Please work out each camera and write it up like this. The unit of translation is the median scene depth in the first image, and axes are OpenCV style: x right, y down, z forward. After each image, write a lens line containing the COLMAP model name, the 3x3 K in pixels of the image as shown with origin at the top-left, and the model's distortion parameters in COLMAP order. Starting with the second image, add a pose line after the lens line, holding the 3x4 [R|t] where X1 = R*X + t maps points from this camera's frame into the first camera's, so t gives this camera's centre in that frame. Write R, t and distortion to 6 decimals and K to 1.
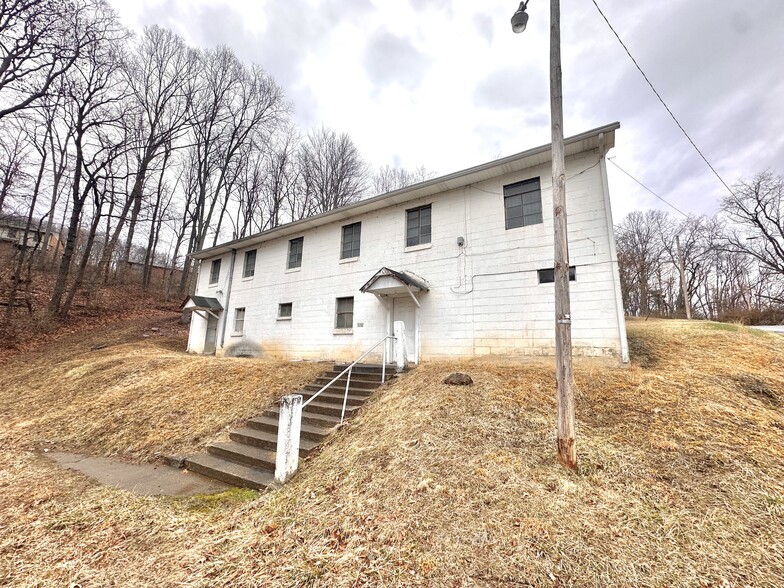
lens RADIAL K [[317.2, 0, 390.6], [0, 317.2, 294.6], [0, 0, 1]] dist [0.001795, 0.000038]
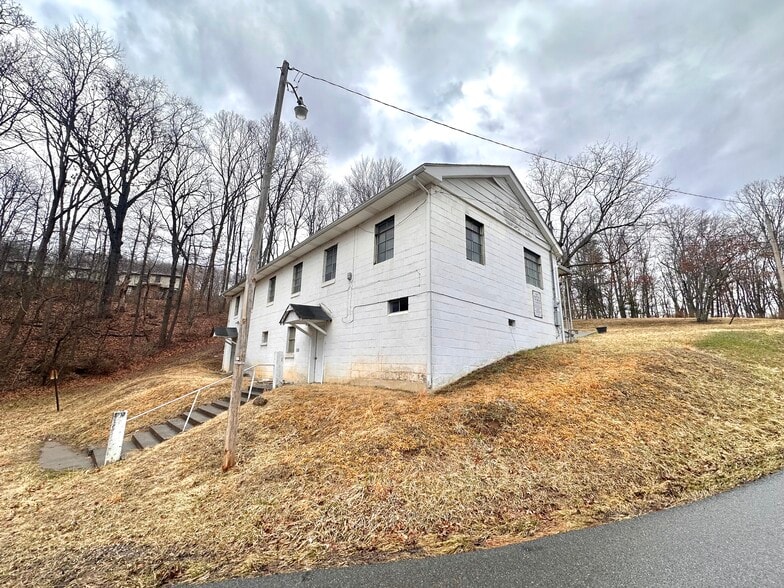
lens RADIAL K [[317.6, 0, 391.5], [0, 317.6, 294.1], [0, 0, 1]] dist [0.001124, 0.000216]
pose [[0.957842, -0.074936, -0.277350, 0.623352], [0.065536, 0.996922, -0.043021, -0.041799], [0.279721, 0.023031, 0.959805, -0.049834]]
